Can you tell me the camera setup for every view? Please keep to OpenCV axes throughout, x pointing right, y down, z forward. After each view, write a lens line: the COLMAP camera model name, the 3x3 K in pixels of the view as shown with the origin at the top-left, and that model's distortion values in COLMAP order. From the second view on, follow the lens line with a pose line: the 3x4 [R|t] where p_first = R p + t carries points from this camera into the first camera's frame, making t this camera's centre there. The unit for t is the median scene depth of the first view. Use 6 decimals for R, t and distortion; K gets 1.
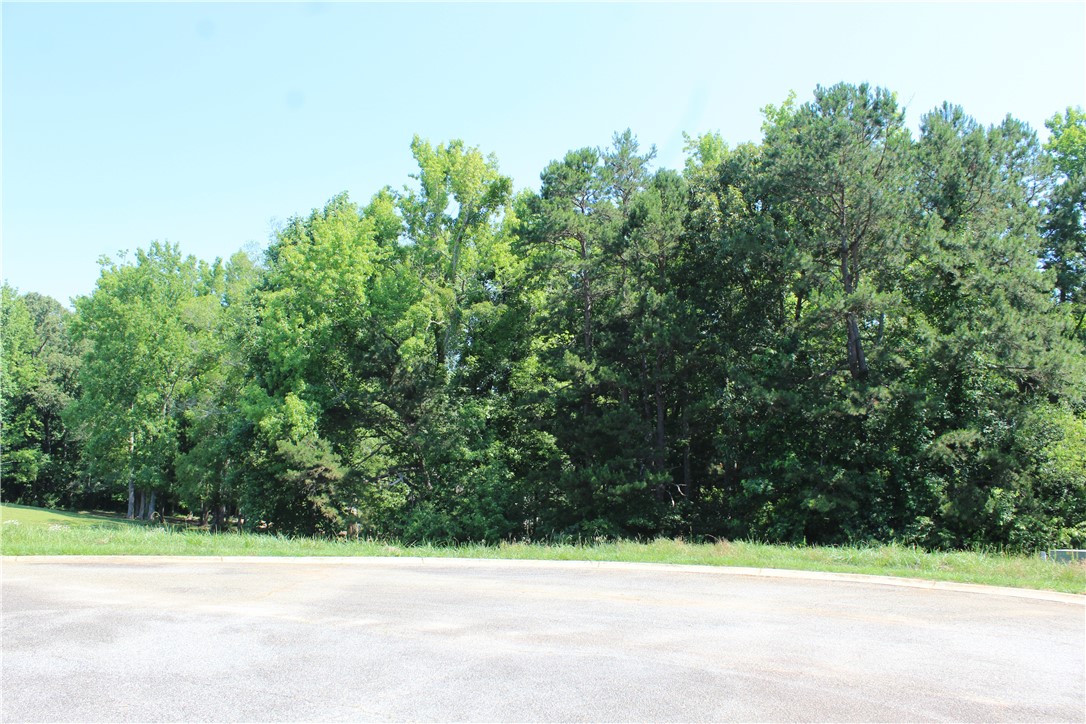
lens RADIAL K [[893.8, 0, 544.7], [0, 893.8, 361.1], [0, 0, 1]] dist [-0.147227, 0.106266]
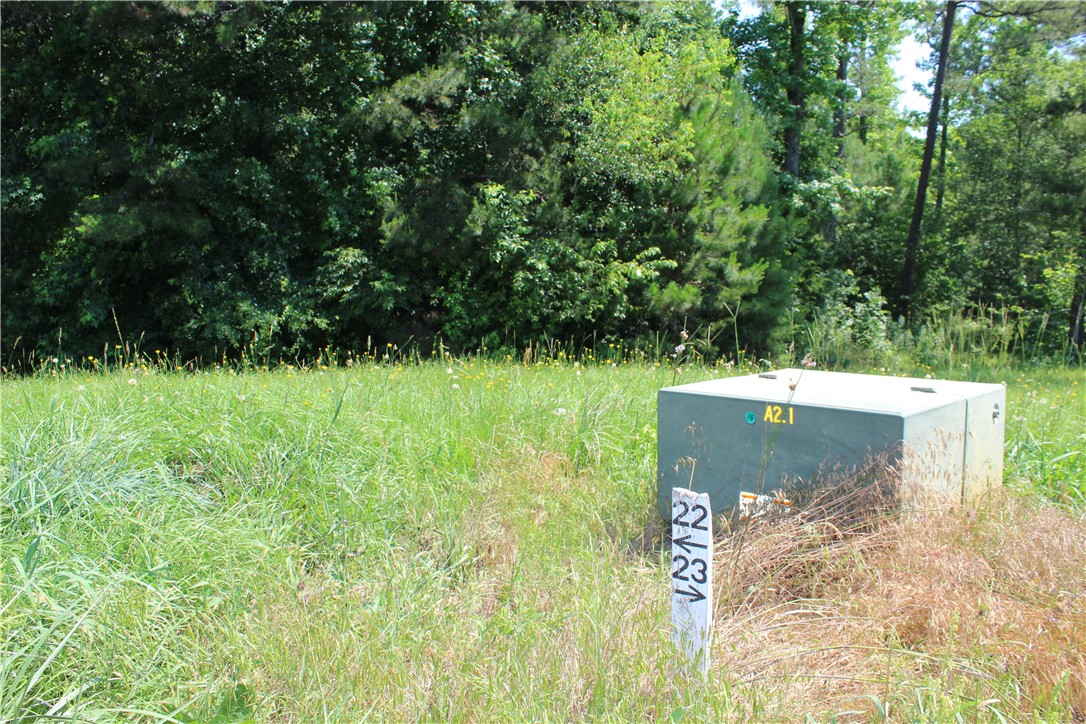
lens RADIAL K [[893.8, 0, 543.0], [0, 893.8, 359.6], [0, 0, 1]] dist [-0.147227, 0.106266]
pose [[0.878353, -0.100741, 0.467276, 0.297519], [-0.042299, 0.957325, 0.285901, 0.095078], [-0.476137, -0.270887, 0.836608, 0.529631]]
